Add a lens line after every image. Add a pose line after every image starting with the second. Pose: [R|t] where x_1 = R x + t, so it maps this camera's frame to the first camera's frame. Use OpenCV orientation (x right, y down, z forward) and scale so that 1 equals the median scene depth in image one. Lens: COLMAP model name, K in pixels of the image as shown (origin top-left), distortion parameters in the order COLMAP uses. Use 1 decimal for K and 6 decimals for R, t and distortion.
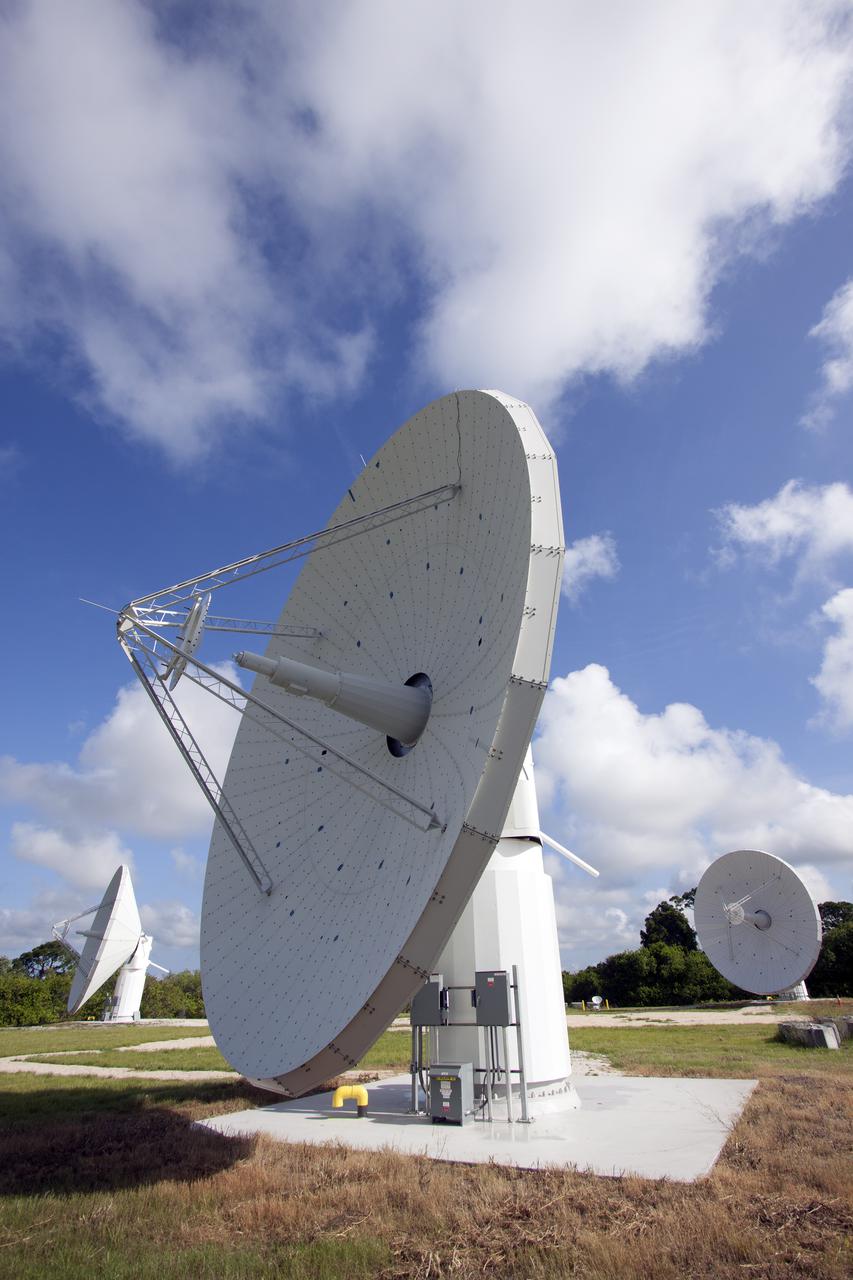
lens RADIAL K [[605.7, 0, 431.6], [0, 605.7, 606.8], [0, 0, 1]] dist [-0.009474, -0.000004]
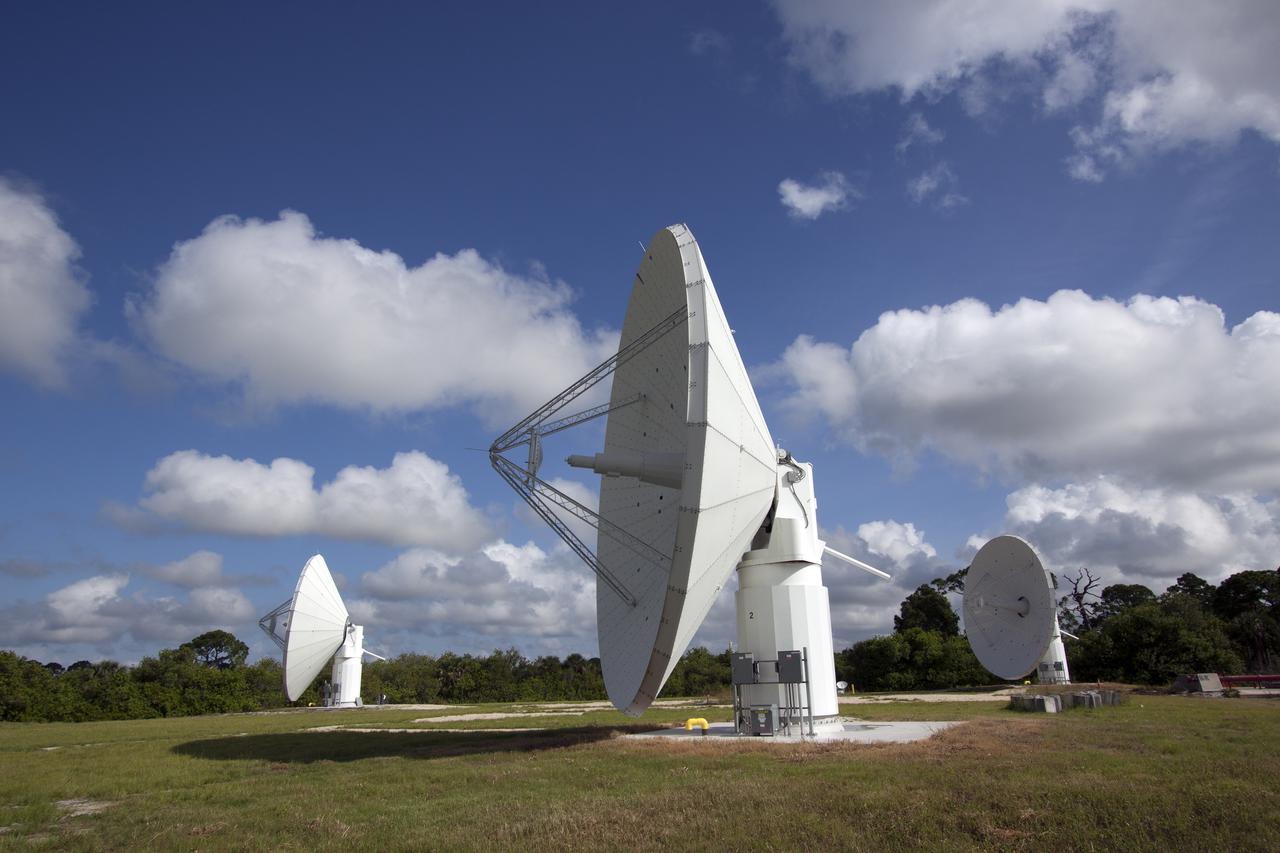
lens RADIAL K [[793.1, 0, 642.0], [0, 793.1, 425.6], [0, 0, 1]] dist [0.000428, 0.001687]
pose [[0.999974, -0.006215, -0.003601, -0.035367], [0.006927, 0.967128, 0.254194, -0.060170], [0.001903, -0.254212, 0.967147, -0.104324]]
